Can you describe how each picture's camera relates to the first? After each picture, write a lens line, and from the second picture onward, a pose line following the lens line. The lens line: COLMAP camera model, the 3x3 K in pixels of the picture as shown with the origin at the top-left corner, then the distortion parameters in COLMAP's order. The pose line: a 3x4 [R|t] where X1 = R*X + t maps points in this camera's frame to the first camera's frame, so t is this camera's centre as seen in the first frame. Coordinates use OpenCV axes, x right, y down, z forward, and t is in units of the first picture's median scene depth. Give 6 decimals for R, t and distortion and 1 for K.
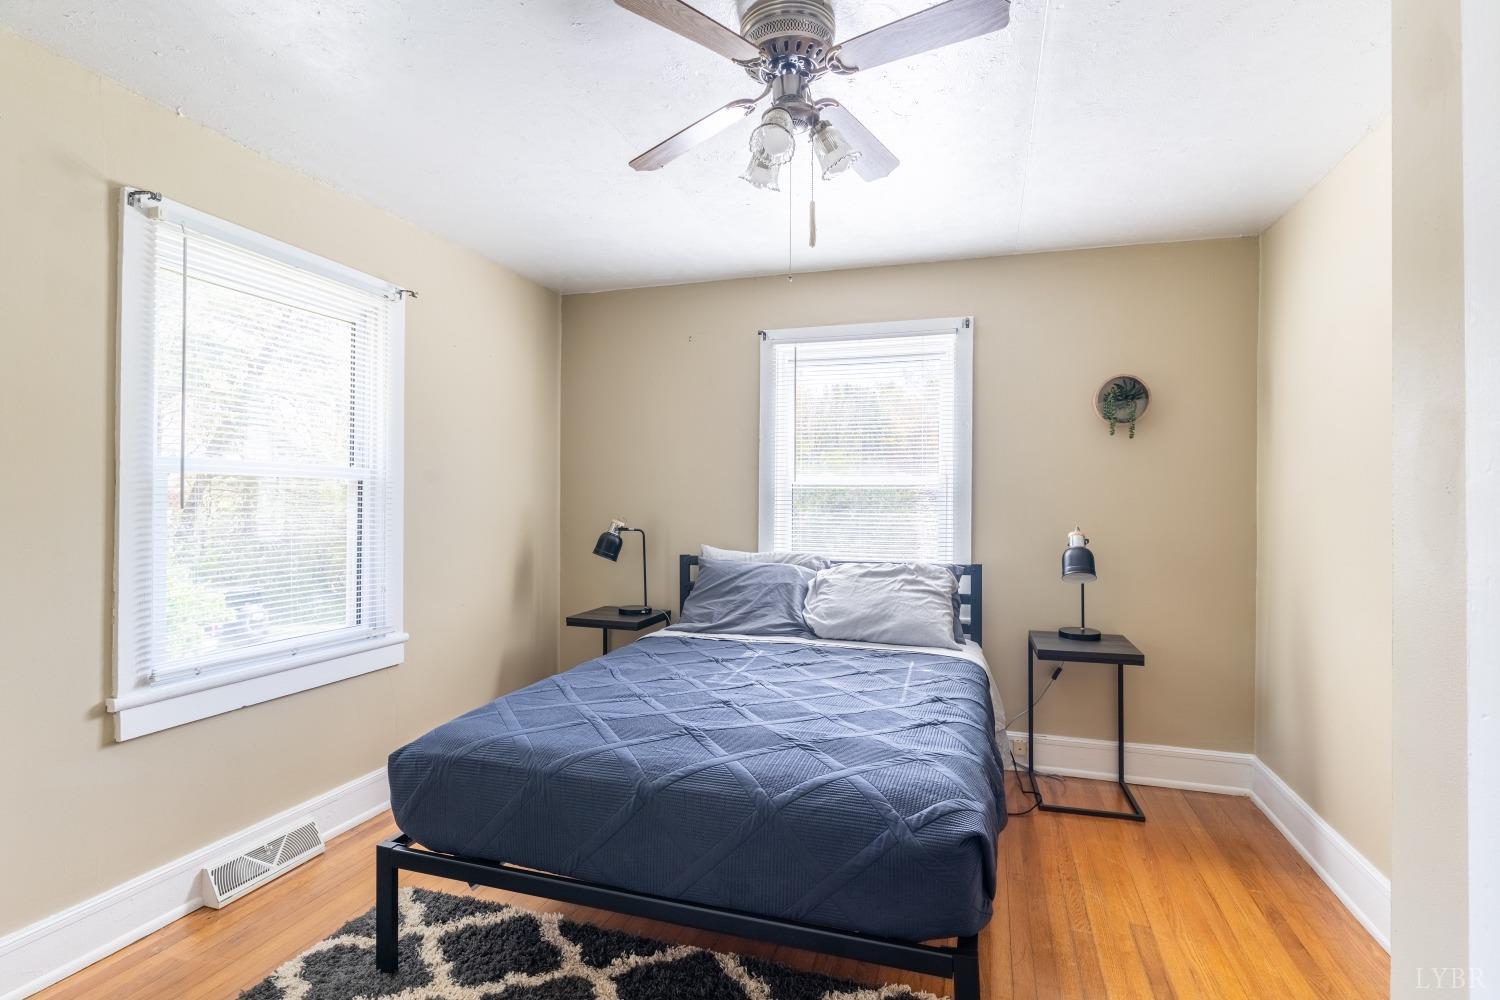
lens RADIAL K [[736.6, 0, 748.8], [0, 736.6, 496.4], [0, 0, 1]] dist [-0.003083, 0.000143]
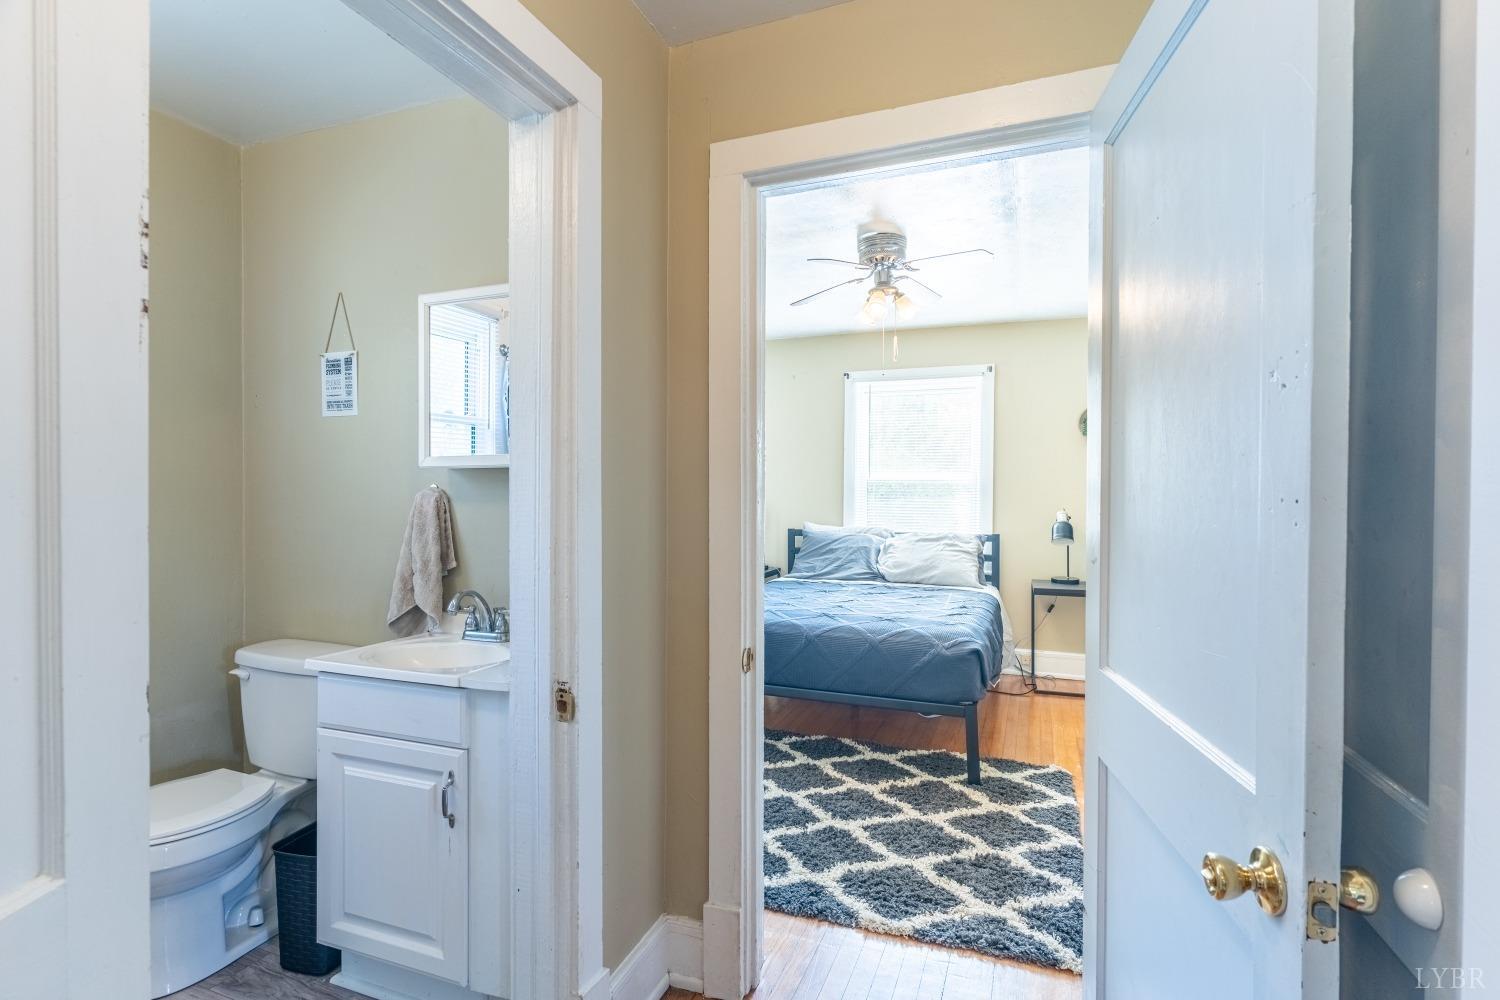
lens RADIAL K [[745.0, 0, 750.0], [0, 745.0, 500.0], [0, 0, 1]] dist [-0.003388, -0.000255]
pose [[0.998329, 0.000143, -0.057778, -0.095302], [0.000758, 0.999878, 0.015571, 0.000511], [0.057773, -0.015588, 0.998208, -0.515768]]
